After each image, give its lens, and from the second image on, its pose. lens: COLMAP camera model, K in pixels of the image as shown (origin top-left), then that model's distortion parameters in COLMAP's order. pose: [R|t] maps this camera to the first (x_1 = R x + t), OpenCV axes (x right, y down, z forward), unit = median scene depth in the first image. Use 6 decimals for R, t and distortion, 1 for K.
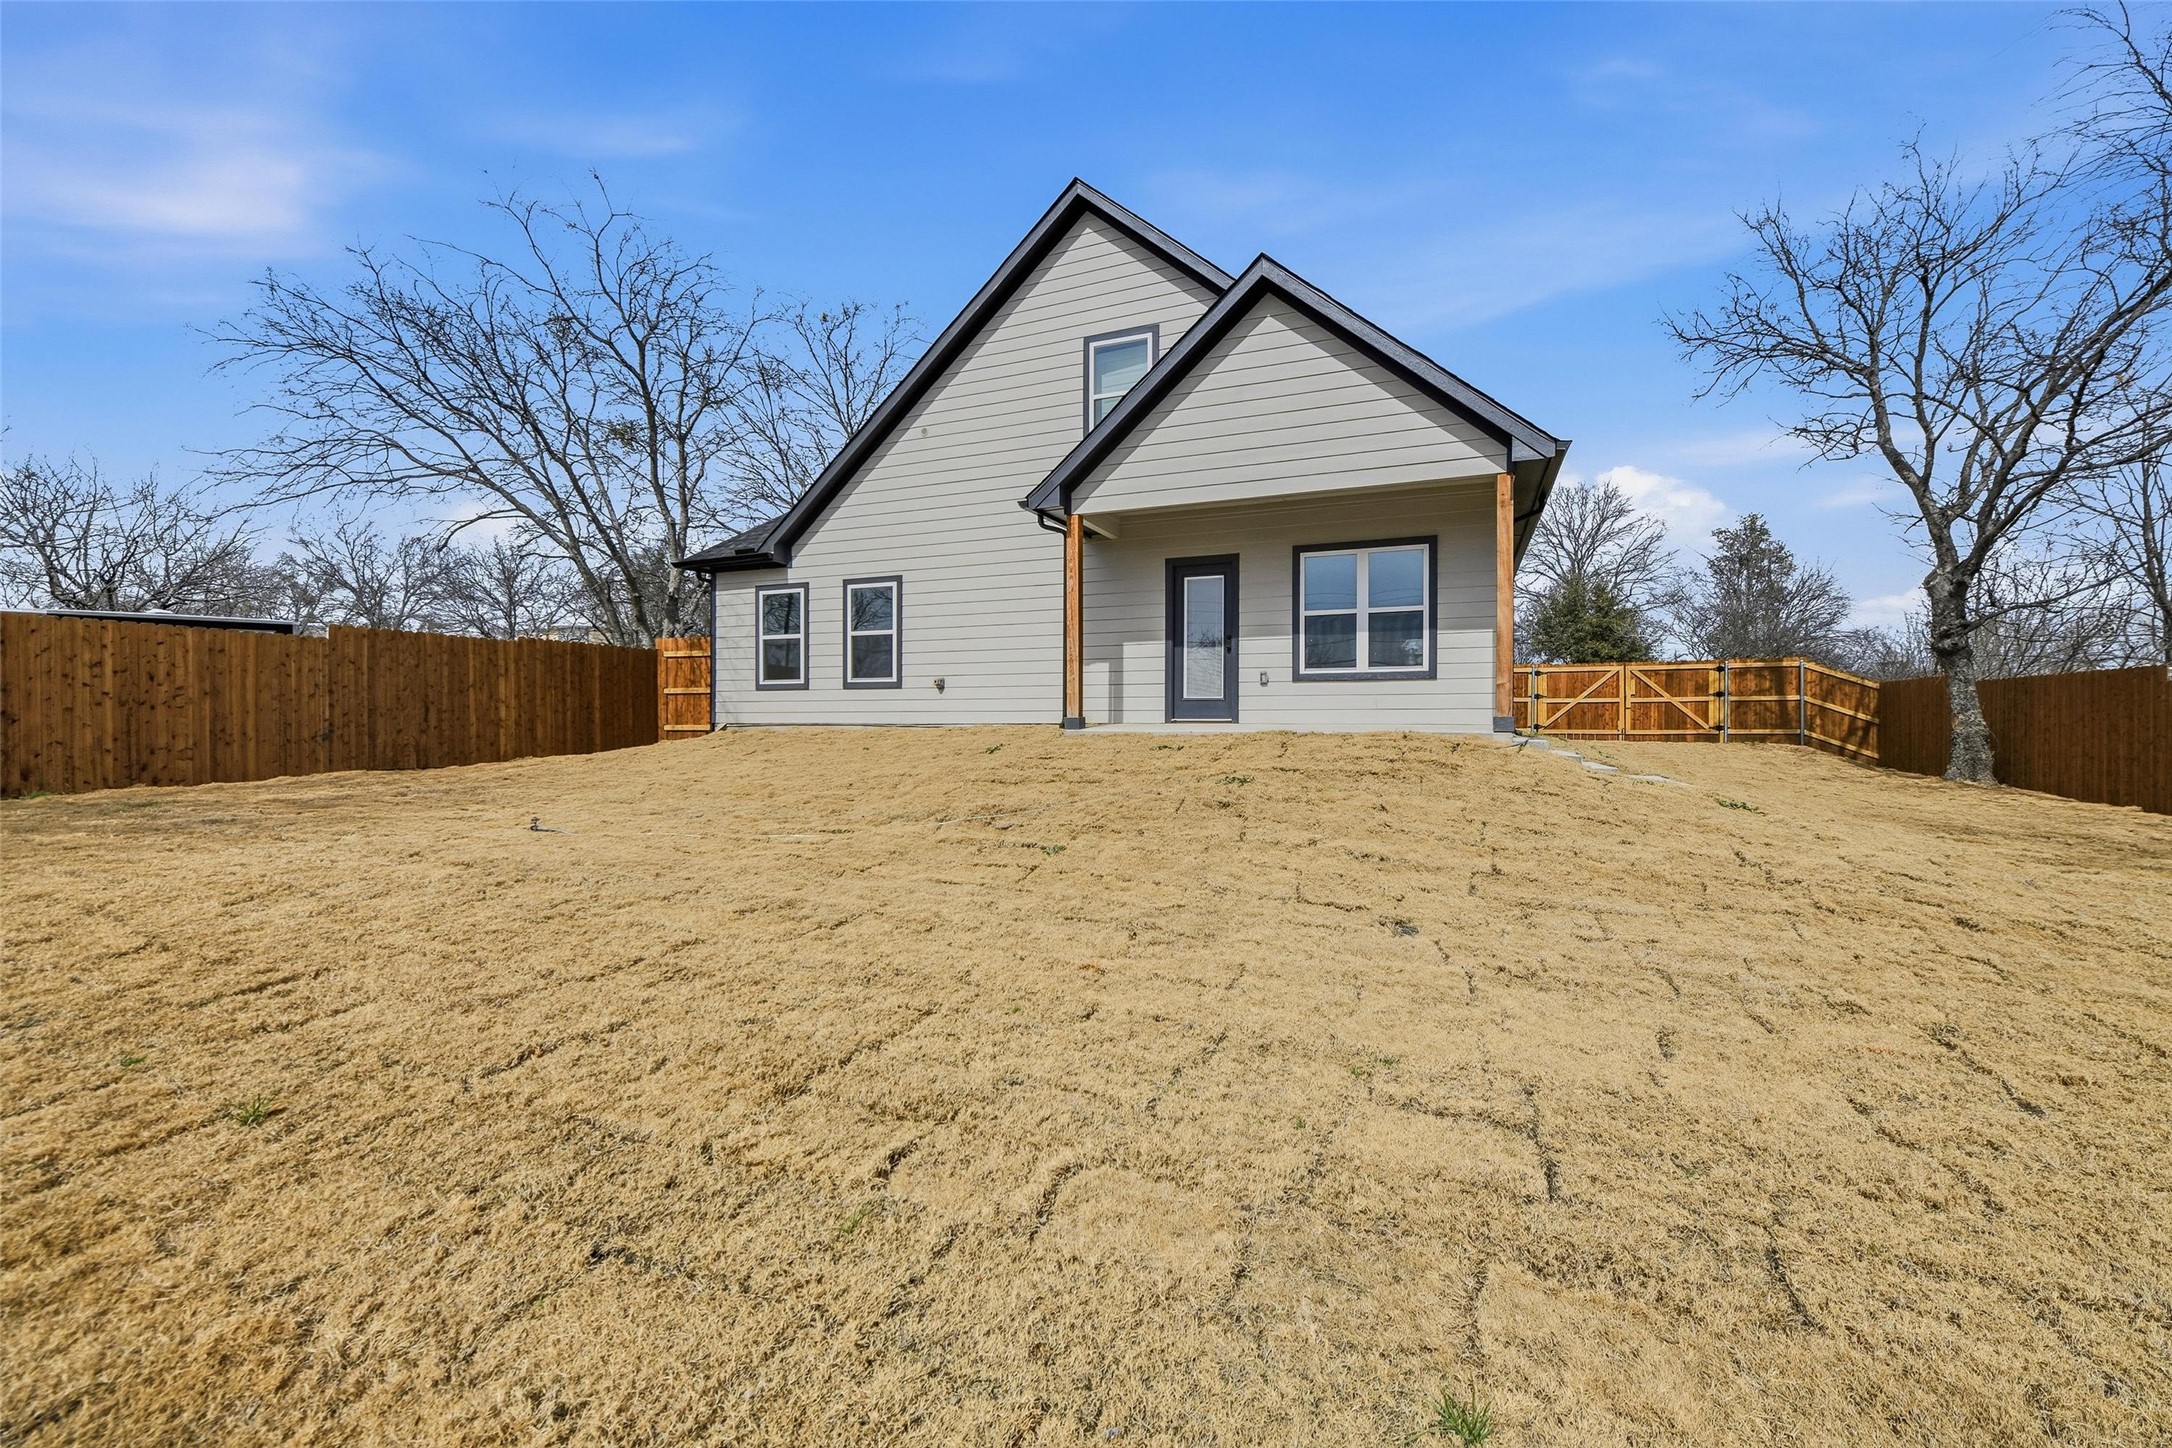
lens RADIAL K [[866.2, 0, 1098.3], [0, 866.2, 722.4], [0, 0, 1]] dist [-0.006782, -0.000463]
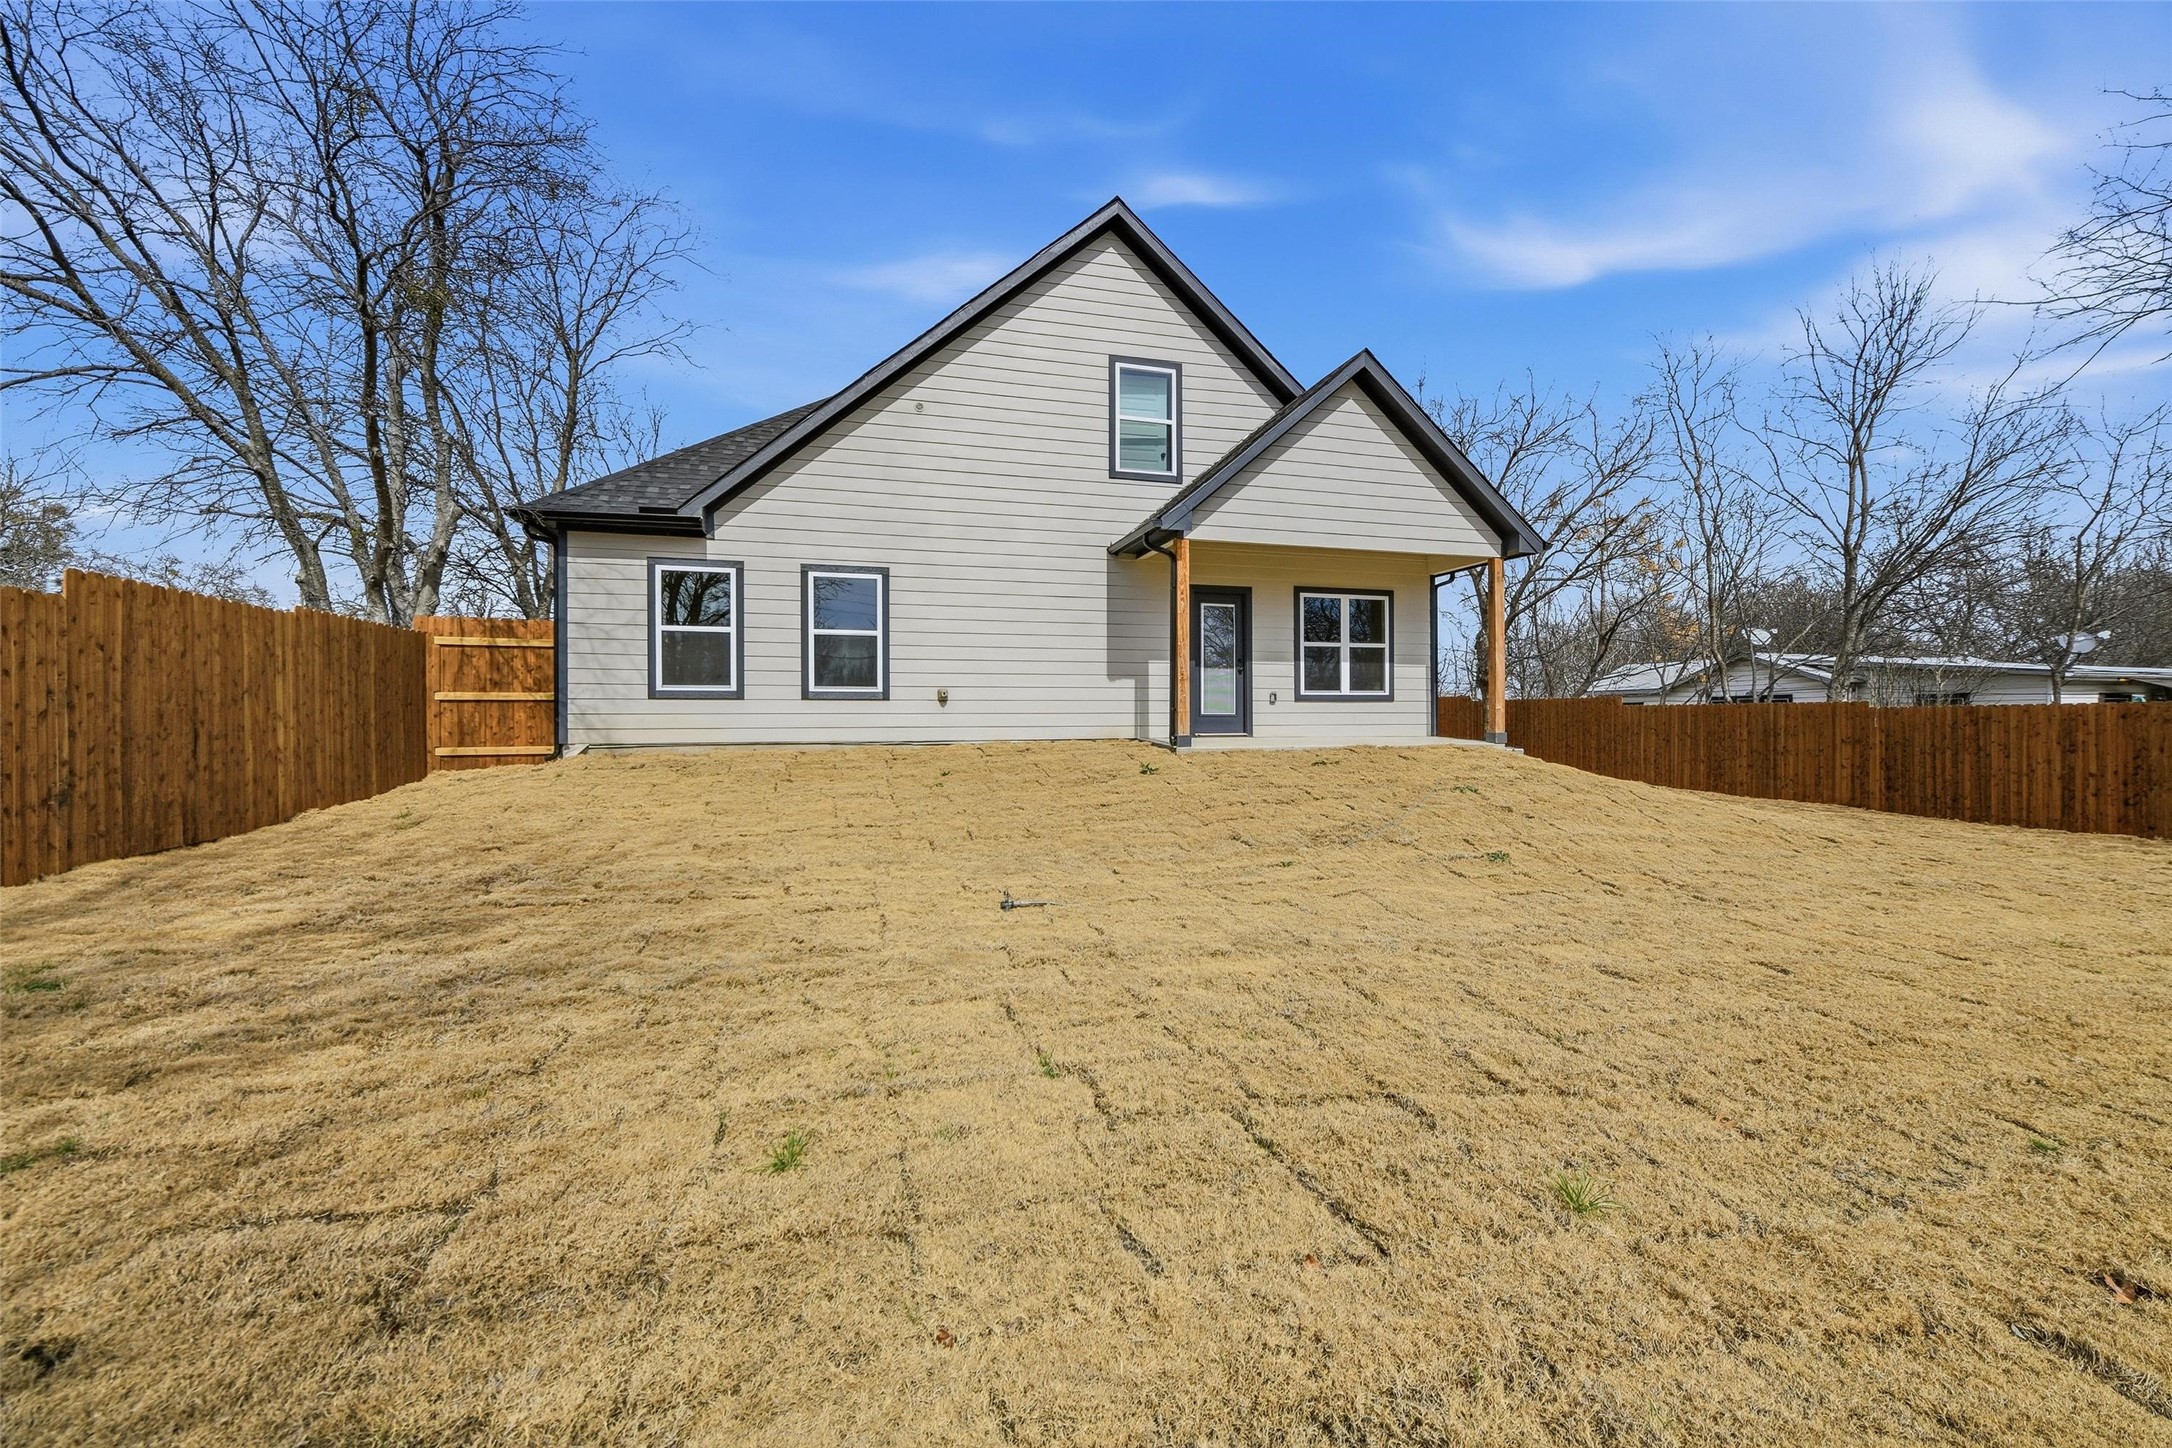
lens RADIAL K [[866.2, 0, 1098.3], [0, 866.2, 722.4], [0, 0, 1]] dist [-0.006782, -0.000463]
pose [[0.782802, -0.006741, 0.622235, -0.611205], [0.003194, 0.999972, 0.006816, -0.022817], [-0.622263, -0.003348, 0.782801, 0.204958]]
